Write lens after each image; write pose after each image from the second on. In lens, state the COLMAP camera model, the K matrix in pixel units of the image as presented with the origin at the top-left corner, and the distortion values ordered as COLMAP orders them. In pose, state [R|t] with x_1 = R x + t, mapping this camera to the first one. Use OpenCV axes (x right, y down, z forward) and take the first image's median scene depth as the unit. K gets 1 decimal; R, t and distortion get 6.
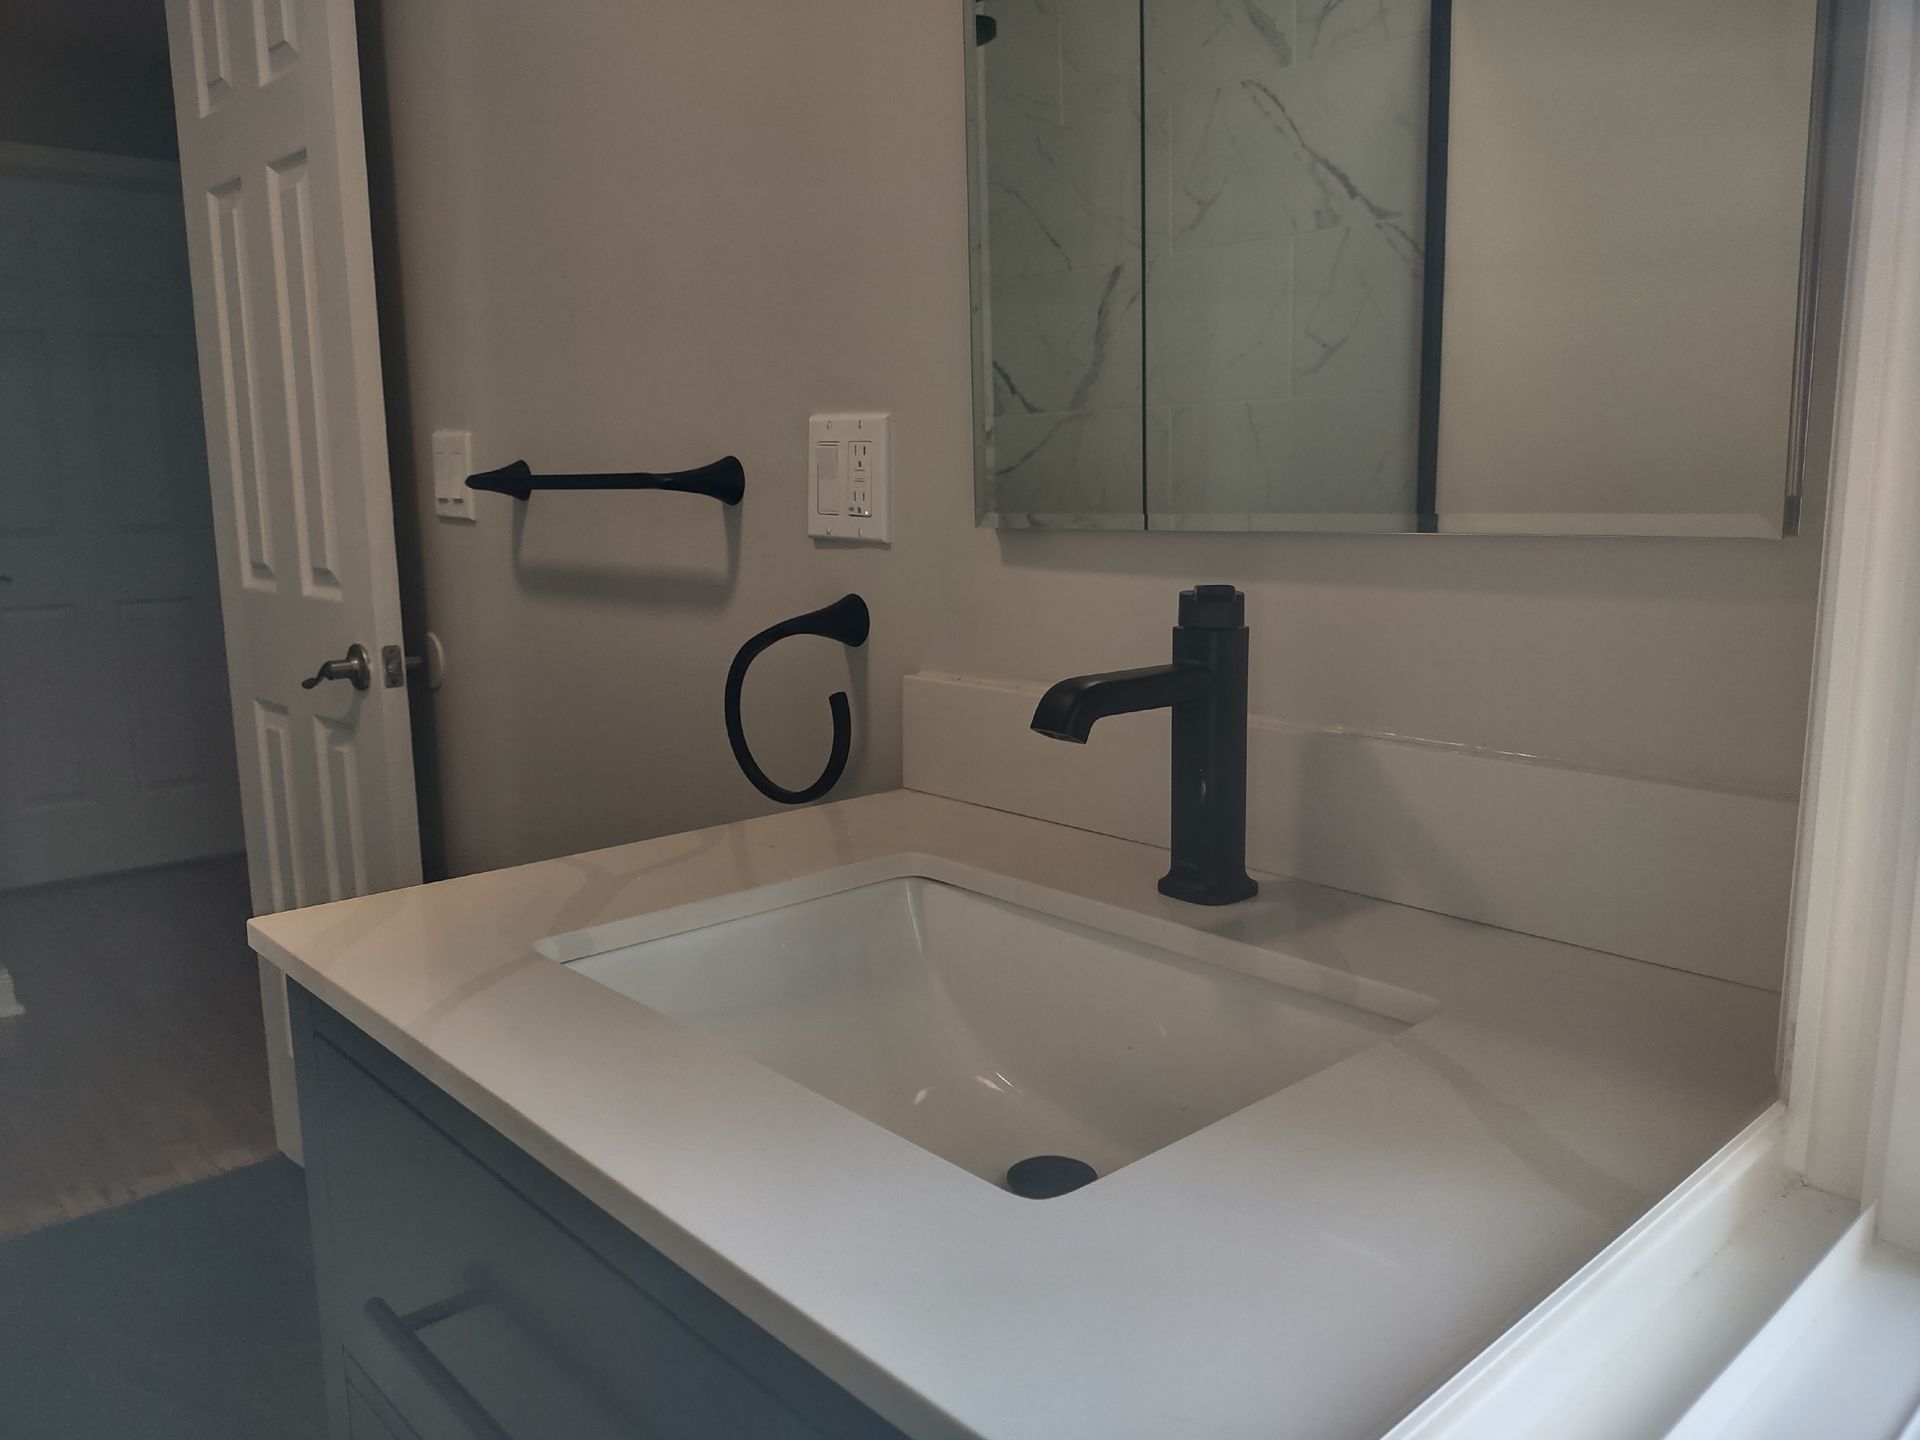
lens RADIAL K [[1460.5, 0, 951.1], [0, 1460.5, 718.0], [0, 0, 1]] dist [0.013802, -0.042621]
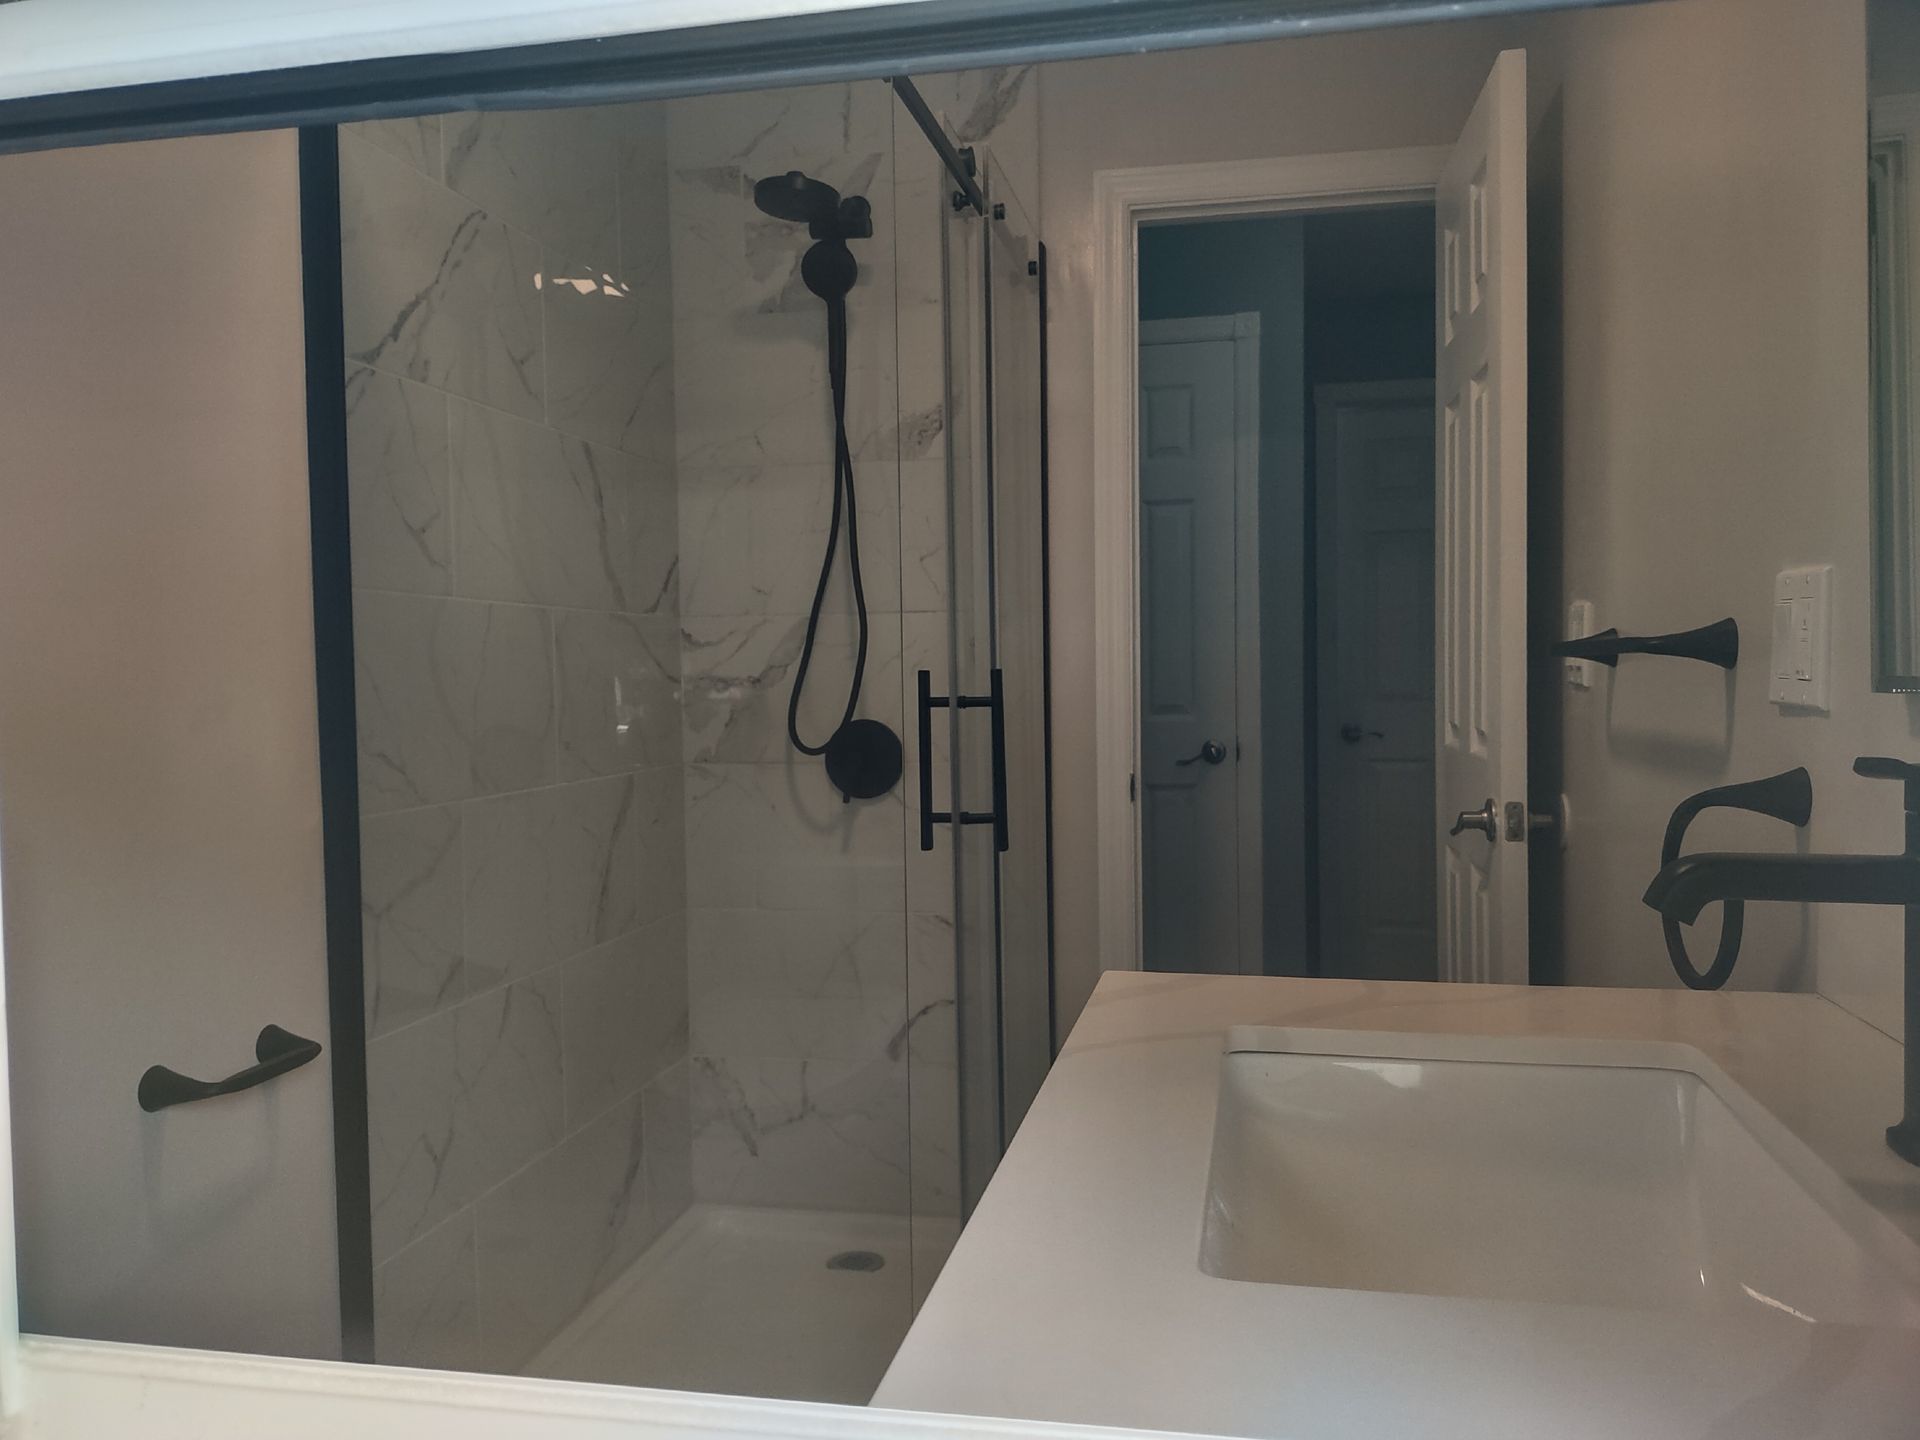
lens RADIAL K [[1424.3, 0, 953.0], [0, 1424.3, 724.6], [0, 0, 1]] dist [0.086947, -0.146028]
pose [[0.586789, 0.031615, -0.809123, 0.208516], [-0.123102, 0.991106, -0.050550, -0.001928], [0.800328, 0.129266, 0.585462, 0.044992]]
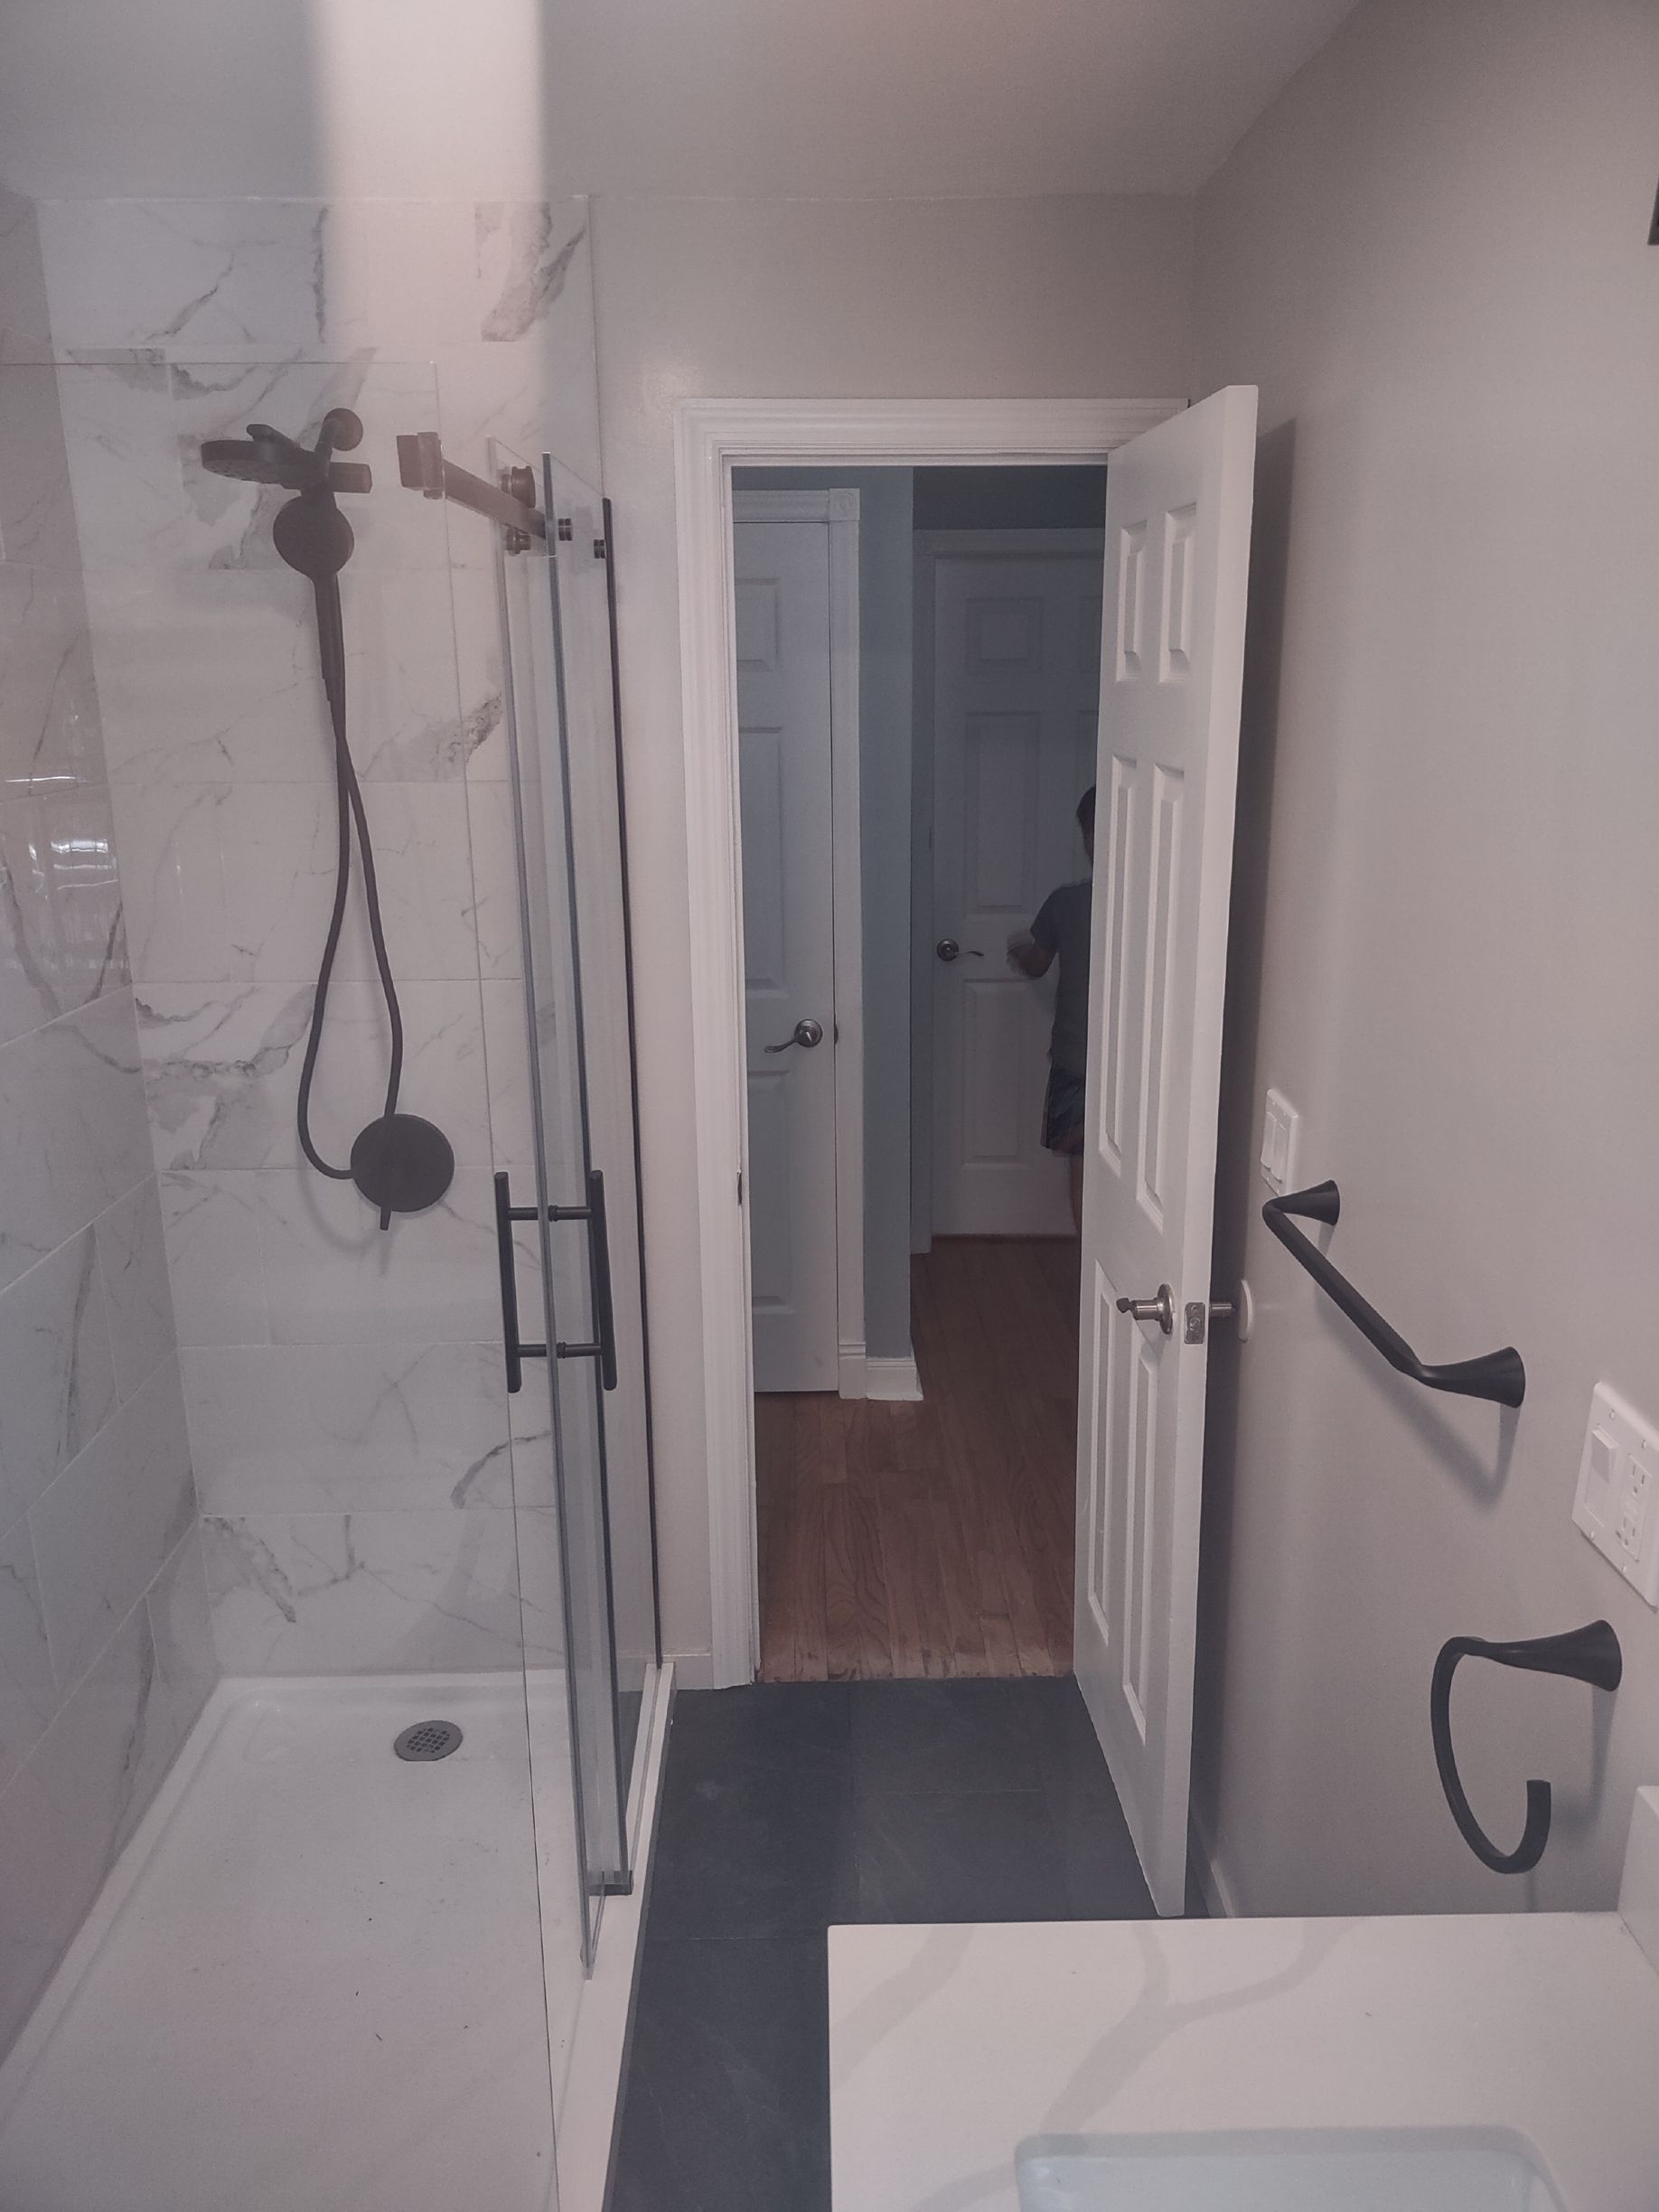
lens RADIAL K [[1640.9, 0, 811.0], [0, 1640.9, 1125.0], [0, 0, 1]] dist [0.086947, -0.146028]
pose [[0.748818, 0.173041, -0.639788, 0.082941], [-0.101861, 0.983894, 0.146889, -0.269714], [0.654902, -0.044824, 0.754384, 0.041967]]
